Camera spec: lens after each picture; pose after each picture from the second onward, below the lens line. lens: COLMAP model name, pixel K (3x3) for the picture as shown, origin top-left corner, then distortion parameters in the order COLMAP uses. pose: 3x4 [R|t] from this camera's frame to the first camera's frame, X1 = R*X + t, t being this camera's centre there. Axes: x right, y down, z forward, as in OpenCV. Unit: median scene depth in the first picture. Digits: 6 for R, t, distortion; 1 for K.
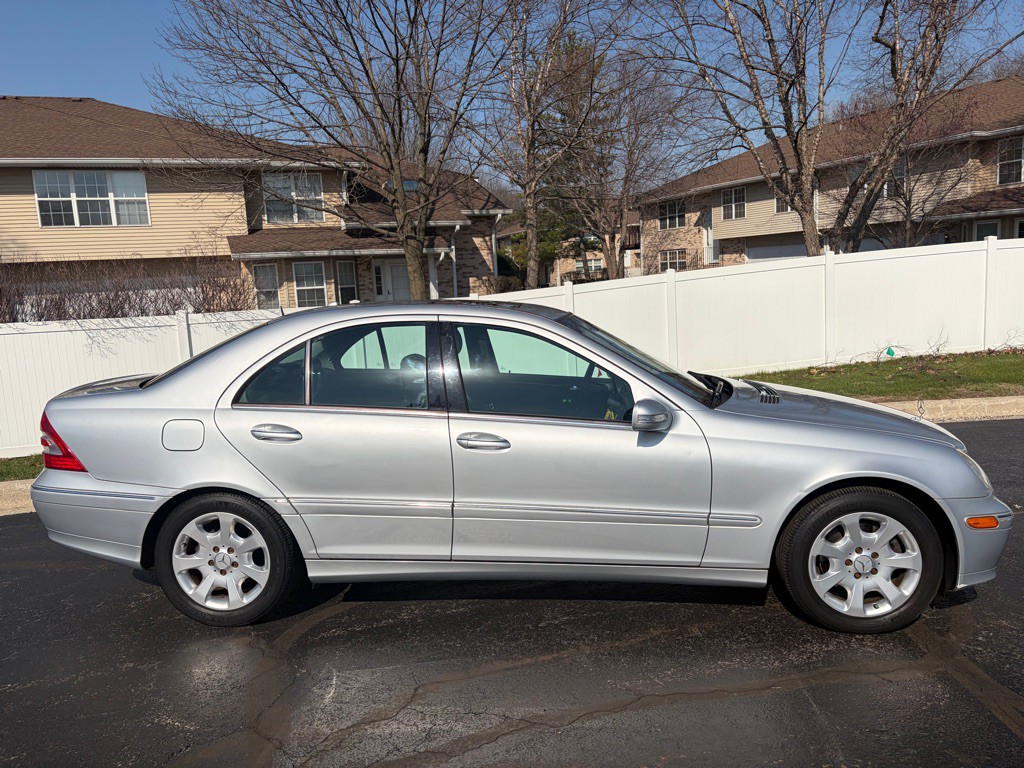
lens RADIAL K [[765.5, 0, 505.2], [0, 765.5, 379.8], [0, 0, 1]] dist [0.049496, -0.052867]
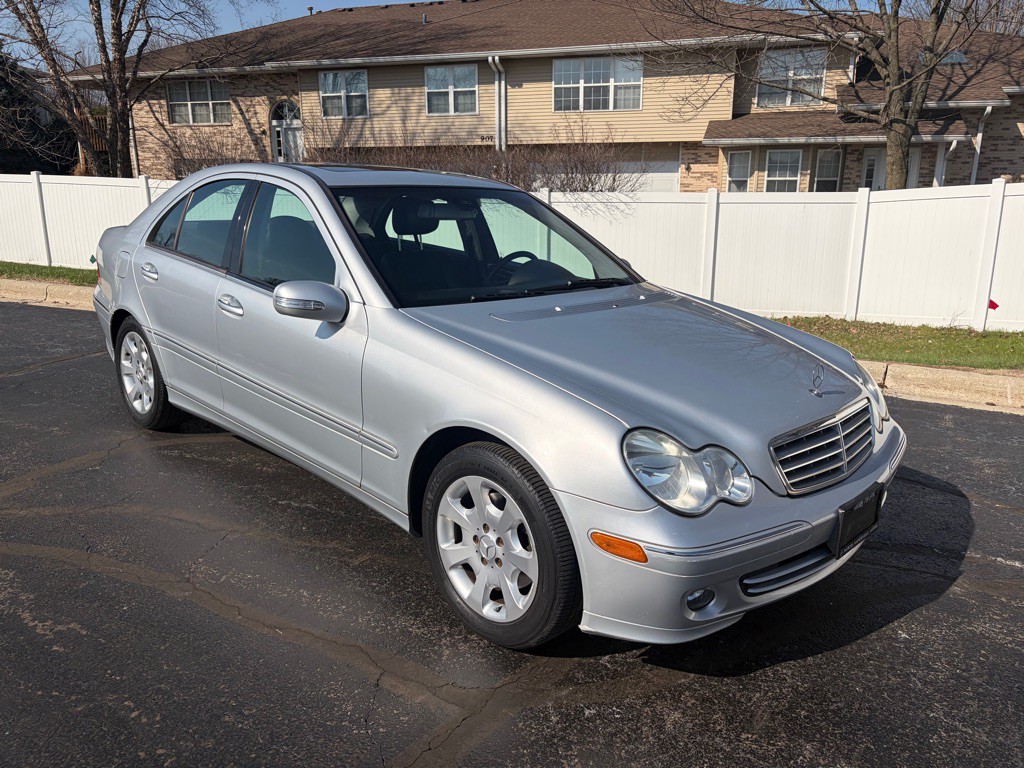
lens RADIAL K [[765.5, 0, 517.1], [0, 765.5, 387.0], [0, 0, 1]] dist [0.049496, -0.052867]
pose [[0.769755, 0.213316, -0.601642, 0.118603], [-0.126432, 0.974788, 0.183858, -0.005538], [0.625693, -0.065459, 0.777318, 0.063255]]
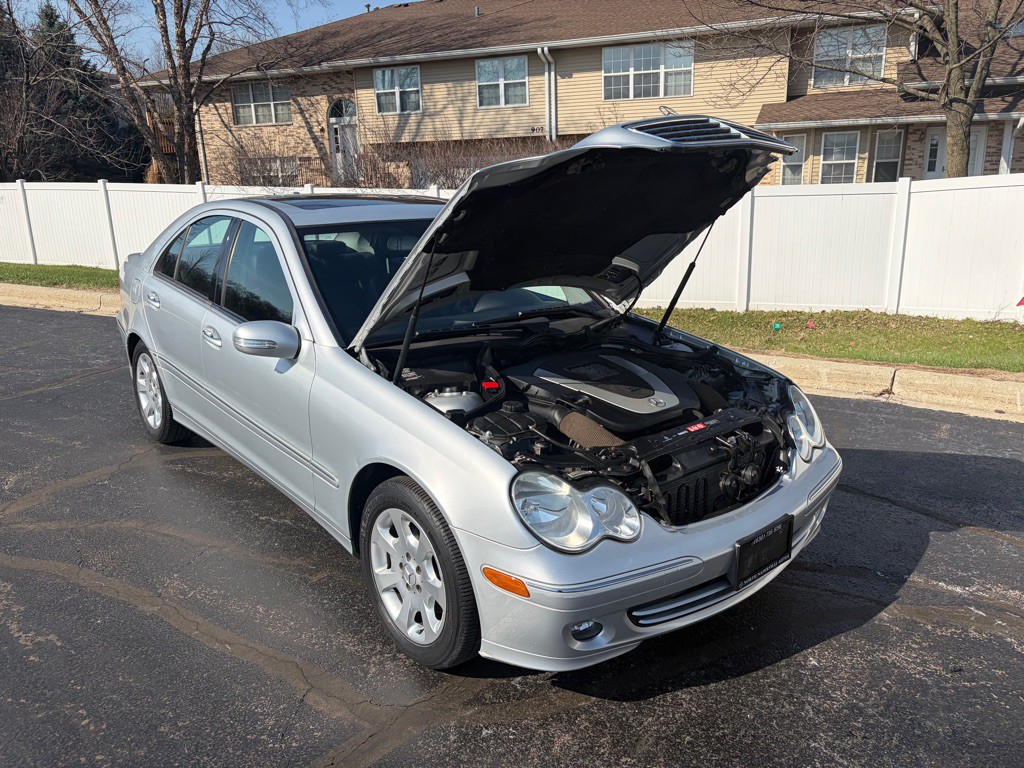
lens RADIAL K [[765.5, 0, 518.8], [0, 765.5, 382.1], [0, 0, 1]] dist [0.049496, -0.052867]
pose [[0.719207, 0.215773, -0.660442, 0.135768], [-0.103679, 0.973242, 0.205064, -0.015896], [0.687017, -0.079010, 0.722333, 0.071477]]
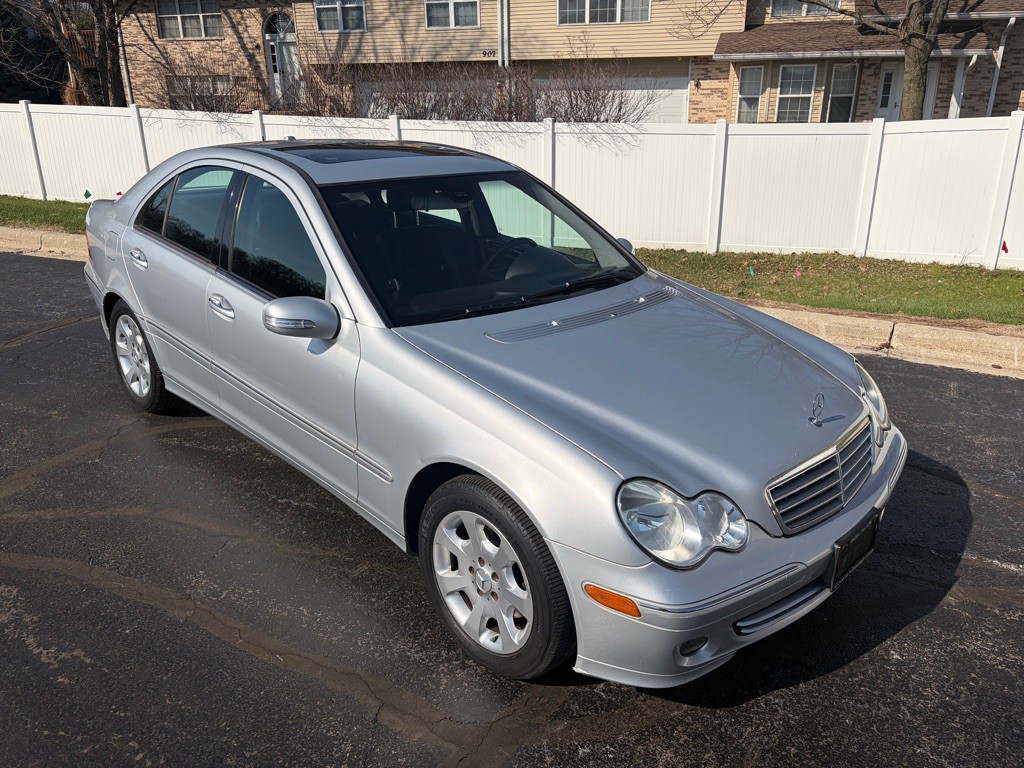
lens RADIAL K [[765.5, 0, 520.1], [0, 765.5, 376.4], [0, 0, 1]] dist [0.049496, -0.052867]
pose [[0.768813, 0.264237, -0.582327, 0.115212], [-0.118389, 0.953708, 0.276451, -0.019427], [0.628419, -0.143598, 0.764506, 0.067132]]
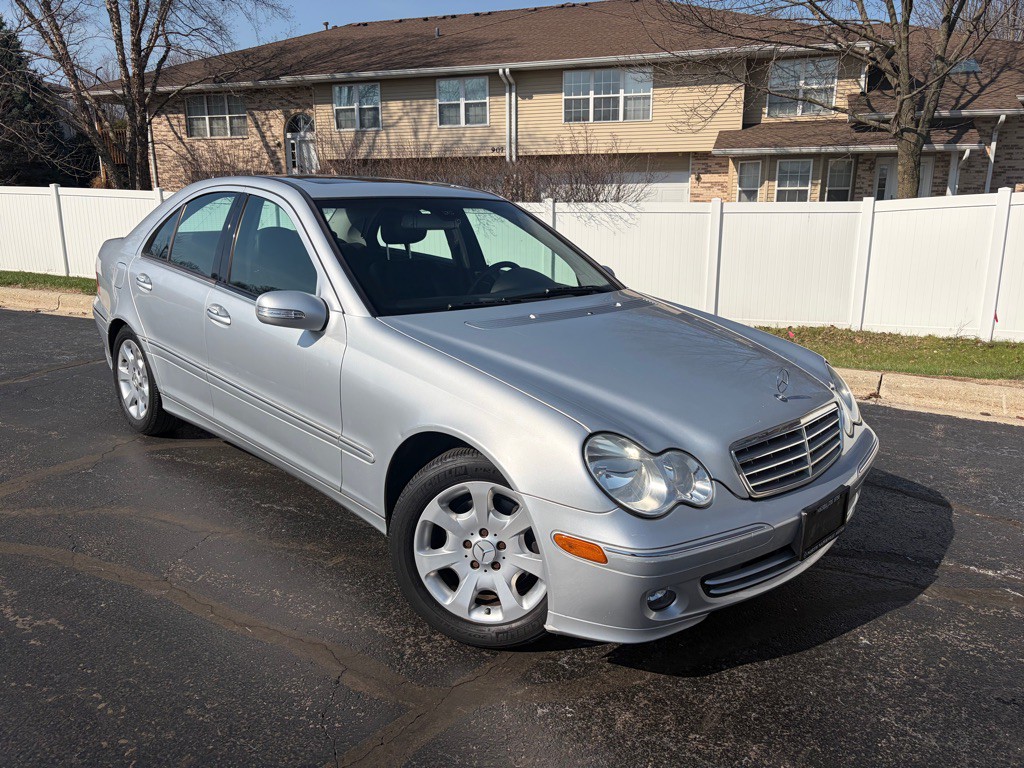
lens RADIAL K [[765.5, 0, 508.9], [0, 765.5, 385.4], [0, 0, 1]] dist [0.049496, -0.052867]
pose [[0.751337, 0.207209, -0.626544, 0.125122], [-0.125185, 0.976939, 0.172972, -0.006200], [0.647937, -0.051526, 0.759949, 0.065658]]
